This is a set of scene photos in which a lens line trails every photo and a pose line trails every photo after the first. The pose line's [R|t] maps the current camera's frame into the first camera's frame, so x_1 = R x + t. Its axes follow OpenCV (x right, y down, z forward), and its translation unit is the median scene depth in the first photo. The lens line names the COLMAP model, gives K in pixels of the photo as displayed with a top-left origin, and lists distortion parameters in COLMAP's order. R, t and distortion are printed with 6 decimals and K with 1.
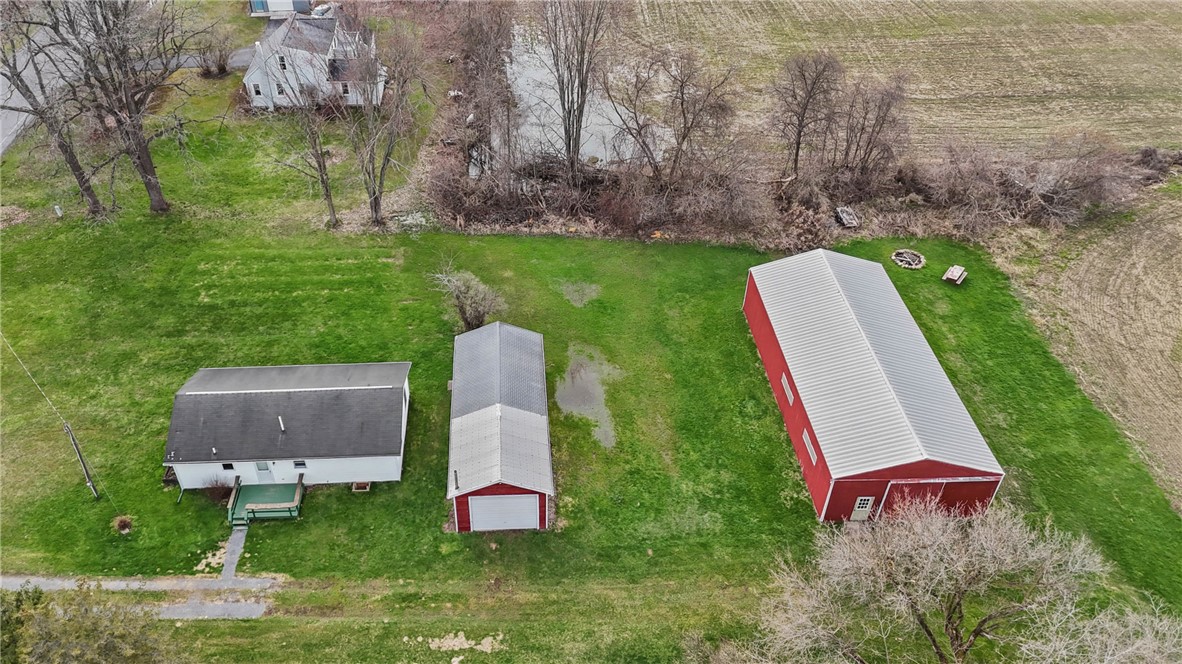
lens RADIAL K [[884.6, 0, 531.0], [0, 884.6, 330.7], [0, 0, 1]] dist [0.083020, -0.095091]
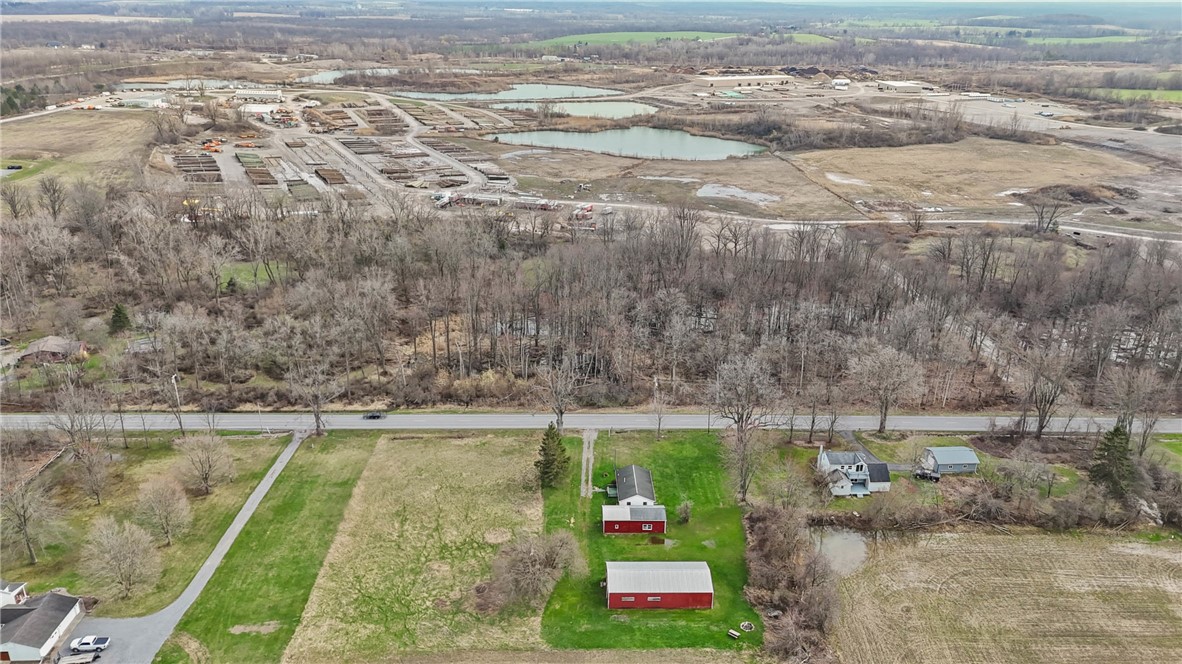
lens RADIAL K [[867.0, 0, 578.9], [0, 867.0, 331.2], [0, 0, 1]] dist [0.065180, -0.005021]
pose [[-0.020059, 0.369401, -0.929054, 3.132779], [-0.642174, 0.707457, 0.295157, -1.402917], [0.766297, 0.602534, 0.223028, -0.417631]]
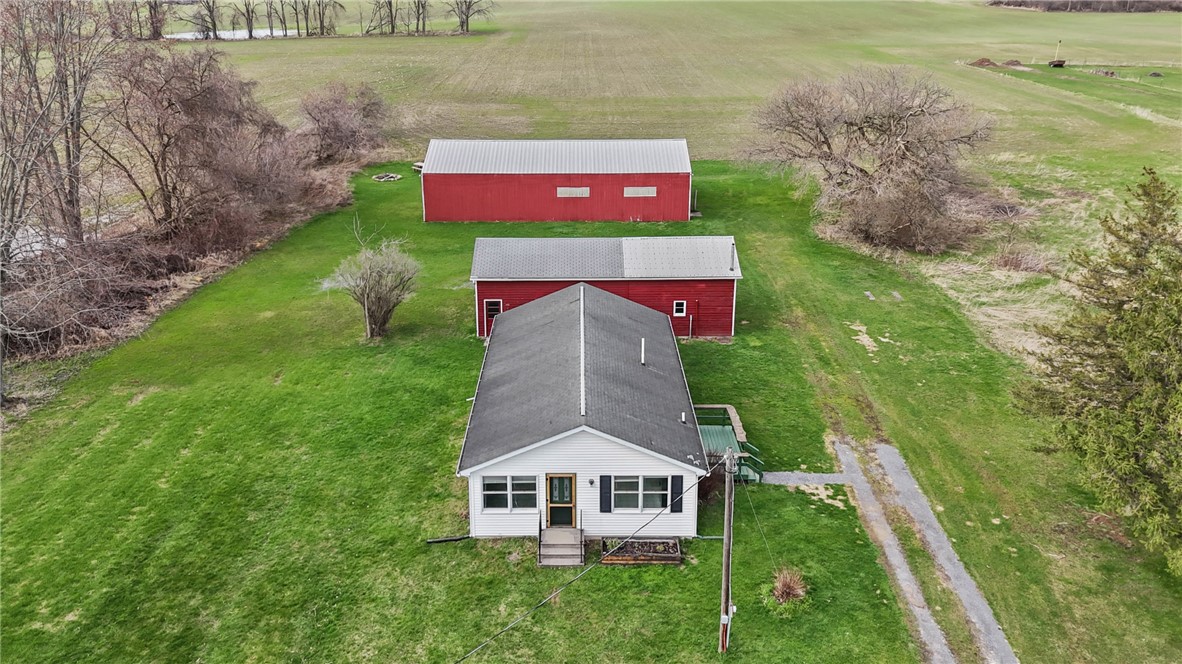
lens RADIAL K [[888.3, 0, 566.6], [0, 888.3, 232.4], [0, 0, 1]] dist [0.053658, -0.021211]
pose [[0.047030, -0.279098, 0.959110, -0.925270], [0.641908, 0.744115, 0.185059, -0.126610], [-0.765338, 0.606957, 0.214151, 0.871929]]
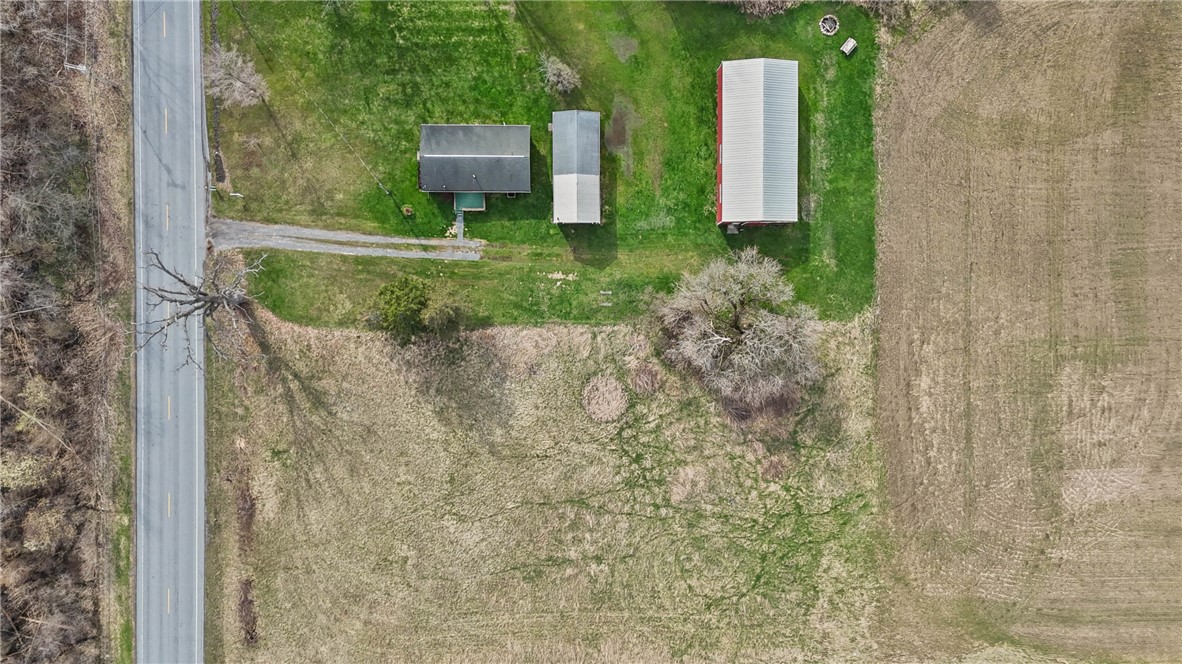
lens RADIAL K [[848.2, 0, 591.0], [0, 848.2, 332.0], [0, 0, 1]] dist [0.115943, -0.148935]
pose [[0.999271, 0.032330, 0.020313, -0.031420], [-0.036231, 0.635003, 0.771659, -1.273586], [0.012049, -0.771832, 0.635712, -0.591236]]
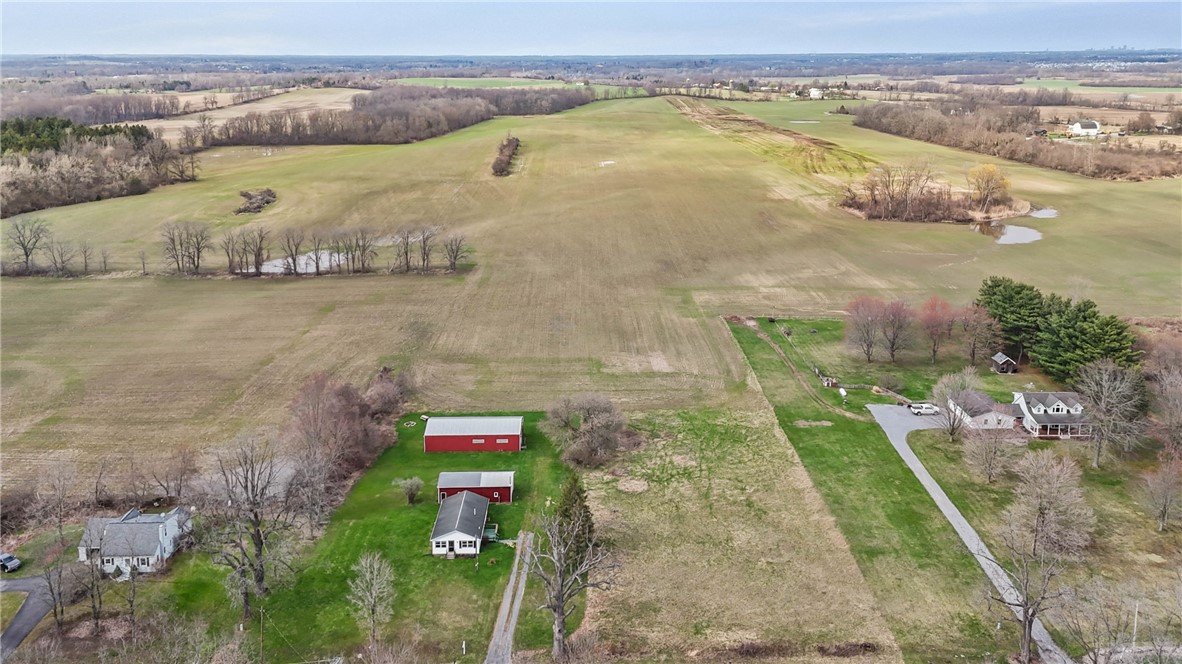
lens RADIAL K [[874.5, 0, 586.2], [0, 874.5, 264.9], [0, 0, 1]] dist [0.110480, -0.193002]
pose [[0.027059, -0.222762, 0.974497, -2.987886], [0.638489, 0.753940, 0.154616, -0.739539], [-0.769155, 0.618022, 0.162632, -0.257488]]
